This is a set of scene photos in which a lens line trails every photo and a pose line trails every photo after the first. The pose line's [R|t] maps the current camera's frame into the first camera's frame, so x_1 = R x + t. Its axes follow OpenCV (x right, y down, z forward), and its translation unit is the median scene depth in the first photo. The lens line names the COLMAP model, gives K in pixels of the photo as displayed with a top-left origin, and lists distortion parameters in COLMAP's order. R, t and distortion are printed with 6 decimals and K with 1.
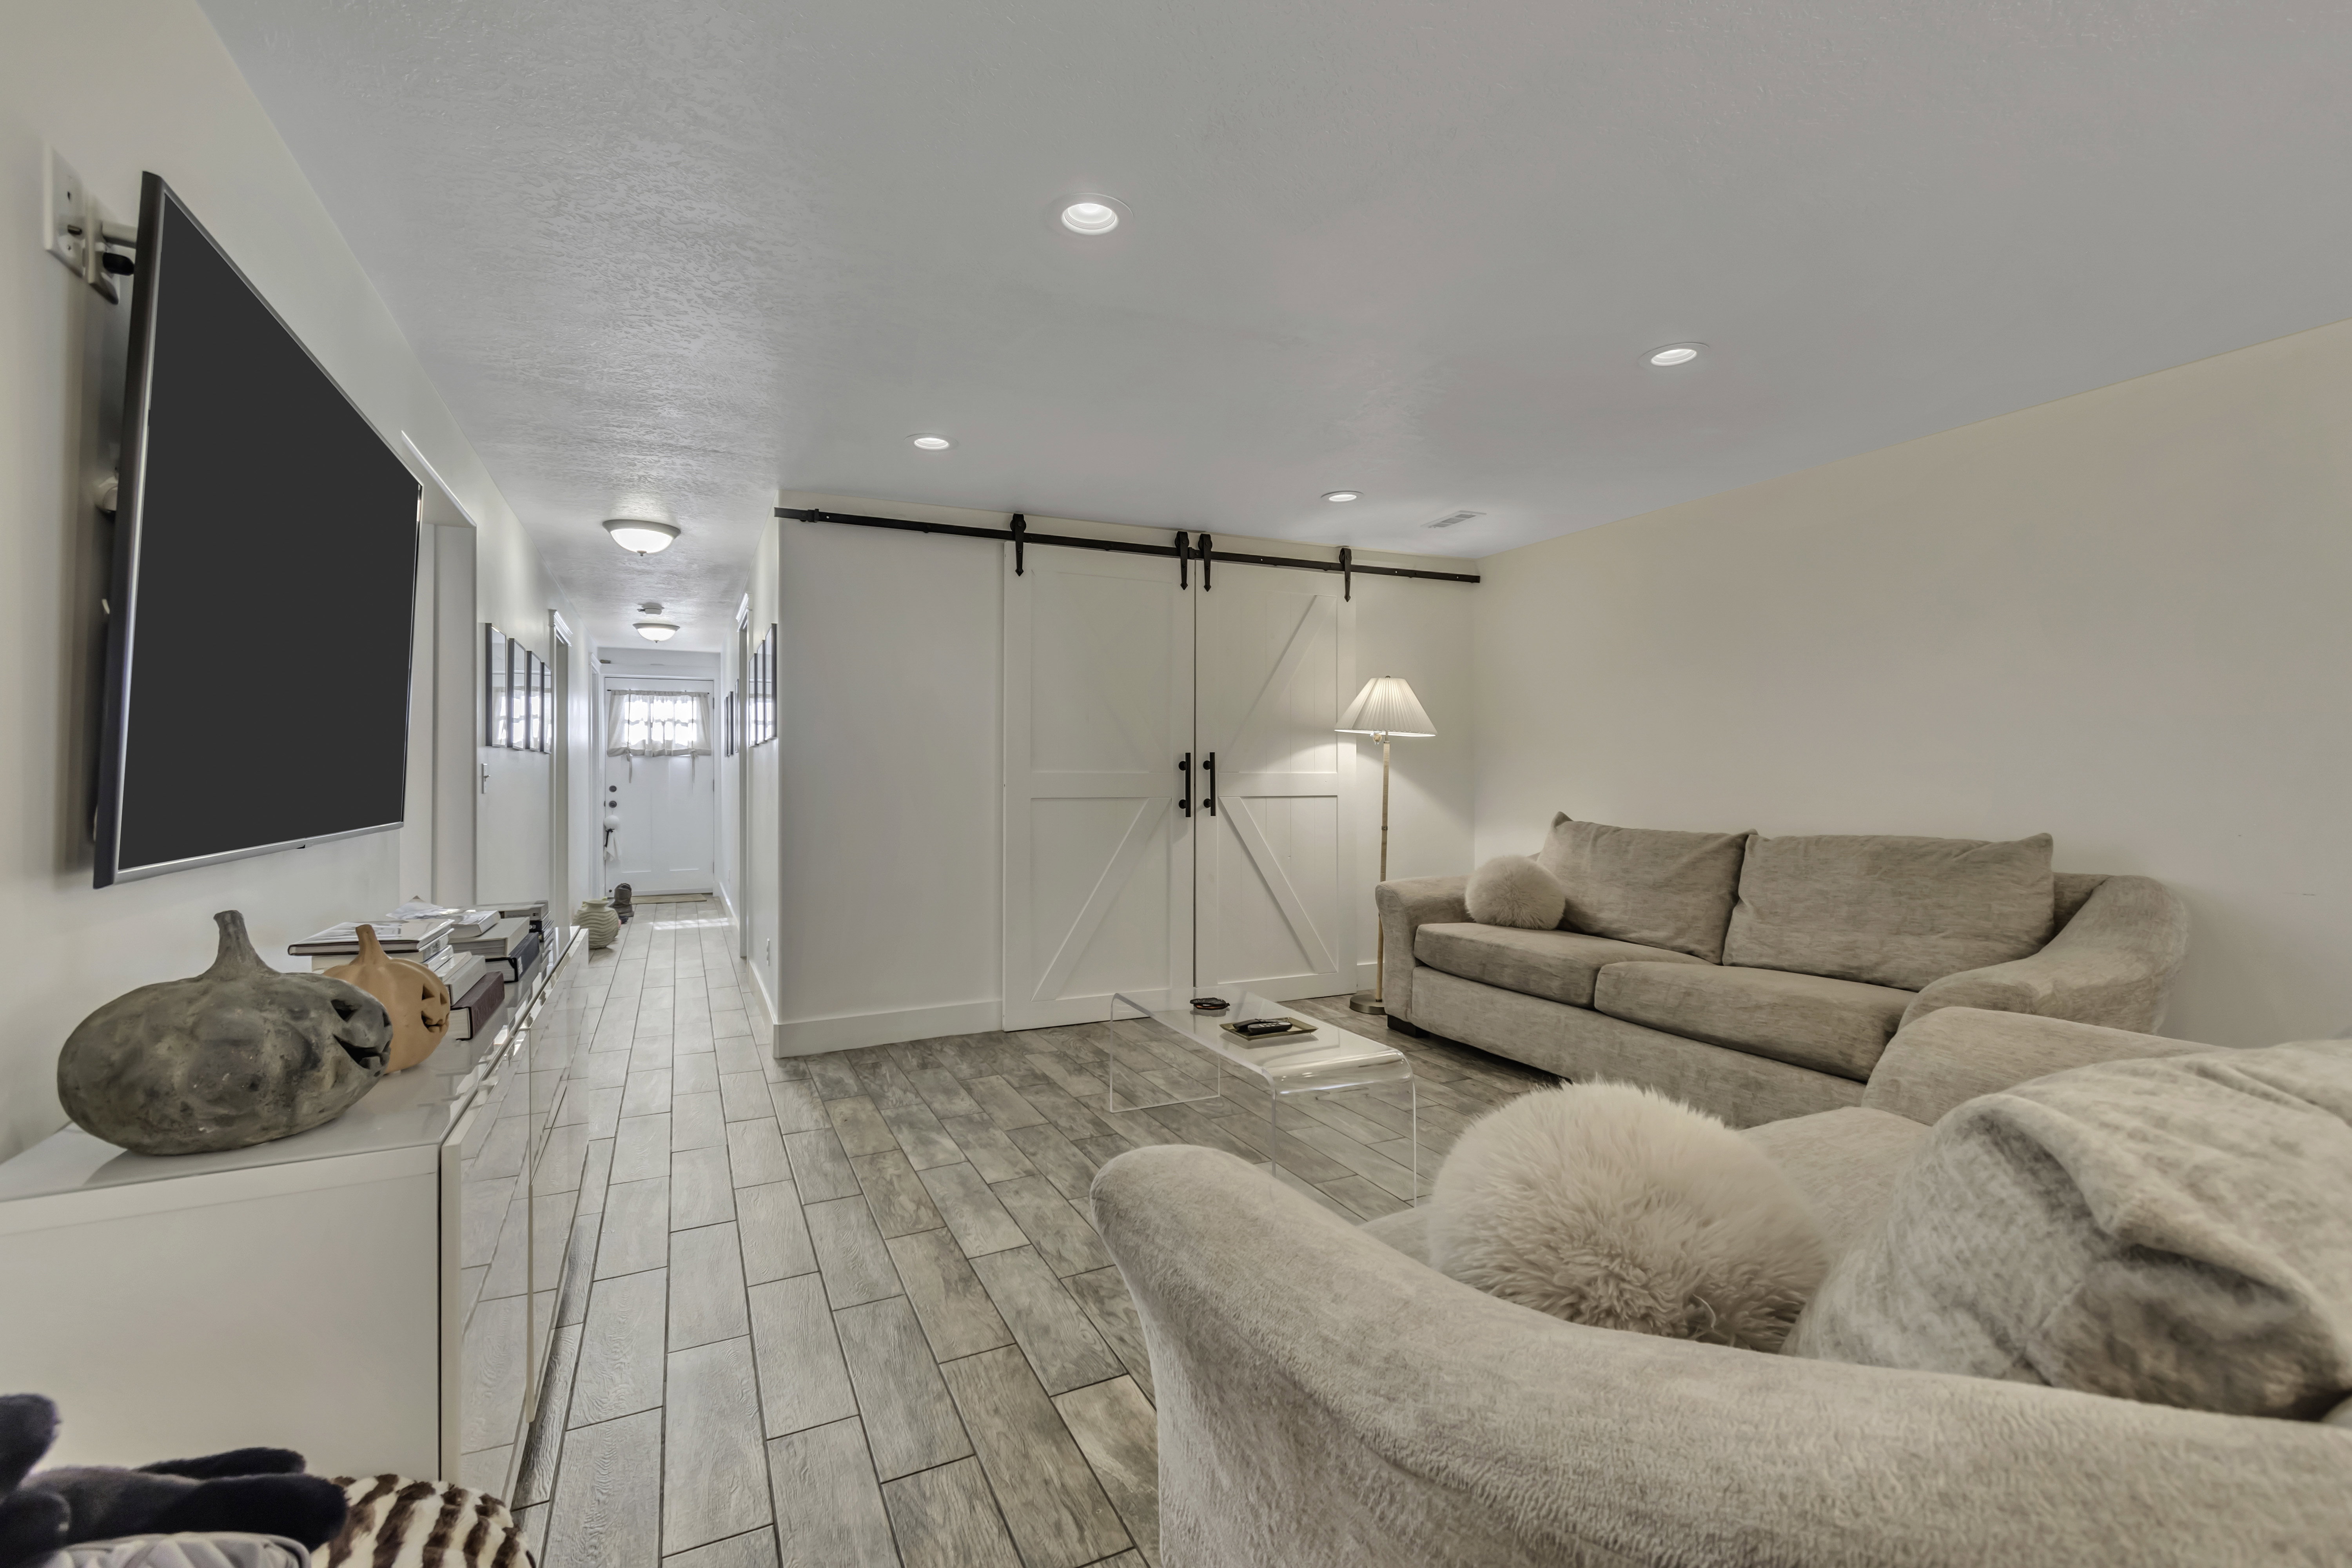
lens RADIAL K [[1049.8, 0, 1175.1], [0, 1049.8, 771.6], [0, 0, 1]] dist [0.003597, -0.002188]
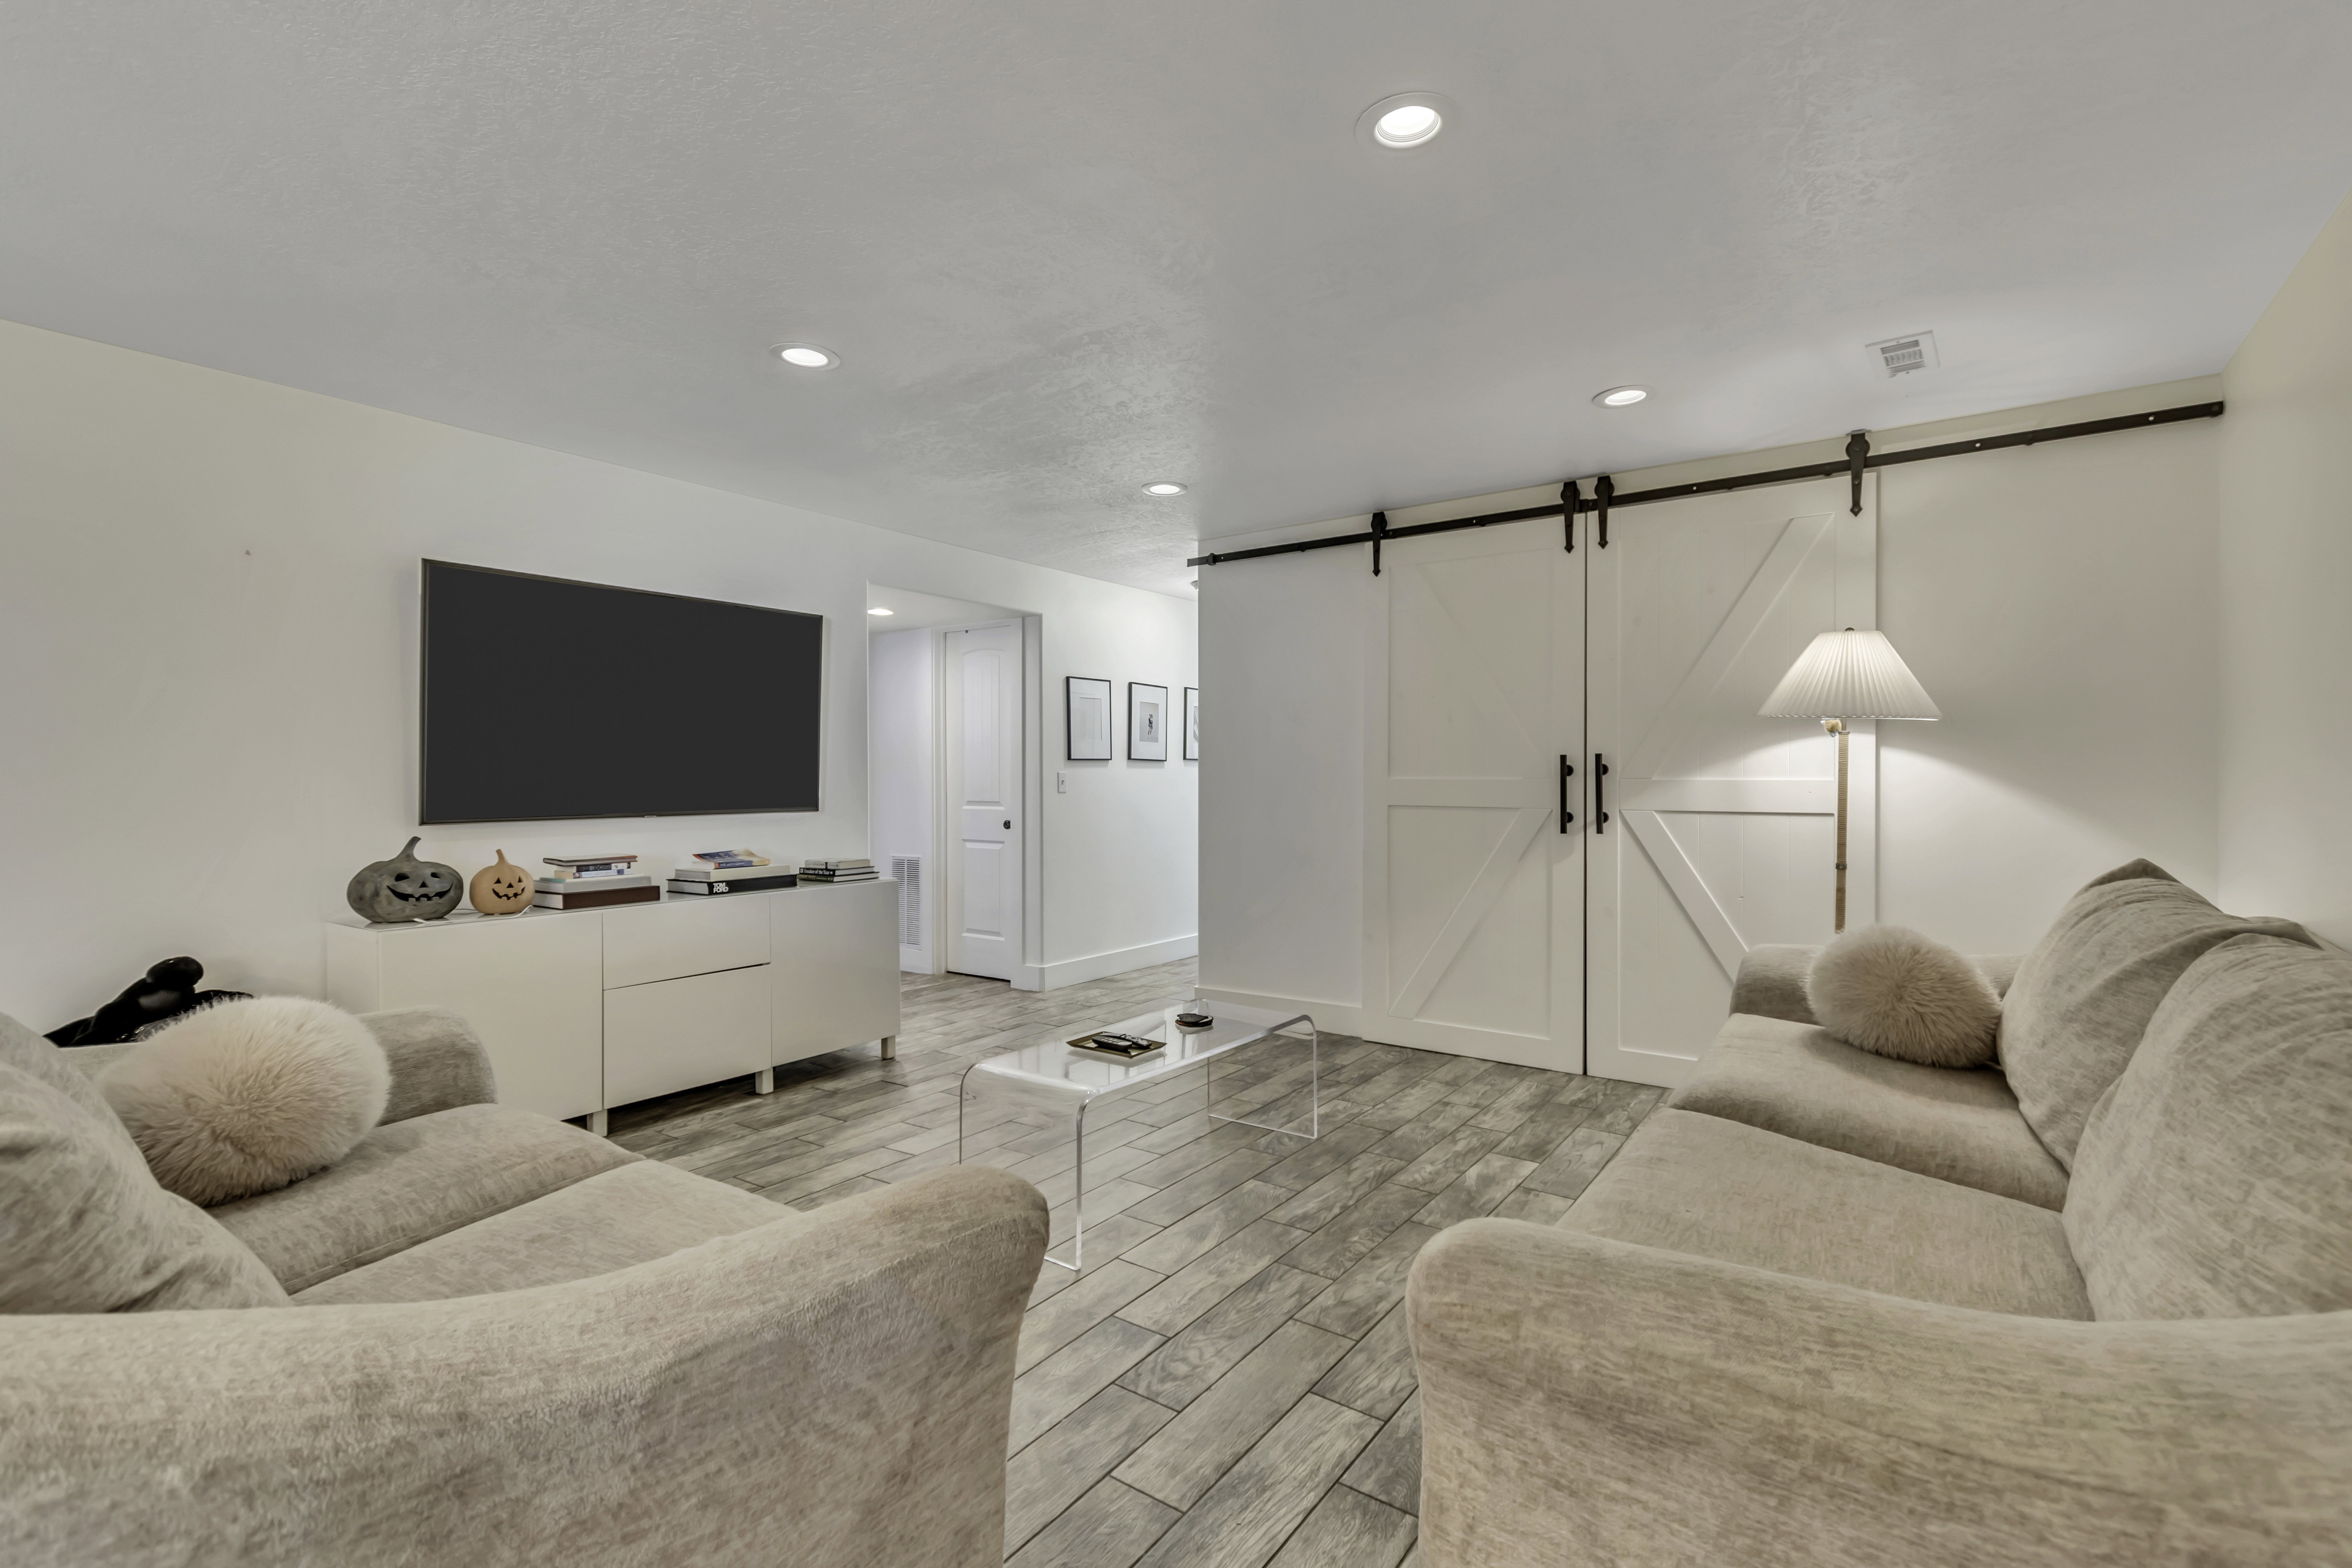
lens RADIAL K [[1049.8, 0, 1174.1], [0, 1049.8, 792.0], [0, 0, 1]] dist [0.003597, -0.002188]
pose [[0.489435, 0.013529, -0.871935, 0.605873], [0.004485, 0.999827, 0.018032, -0.005319], [0.872028, -0.012736, 0.489290, 0.357514]]
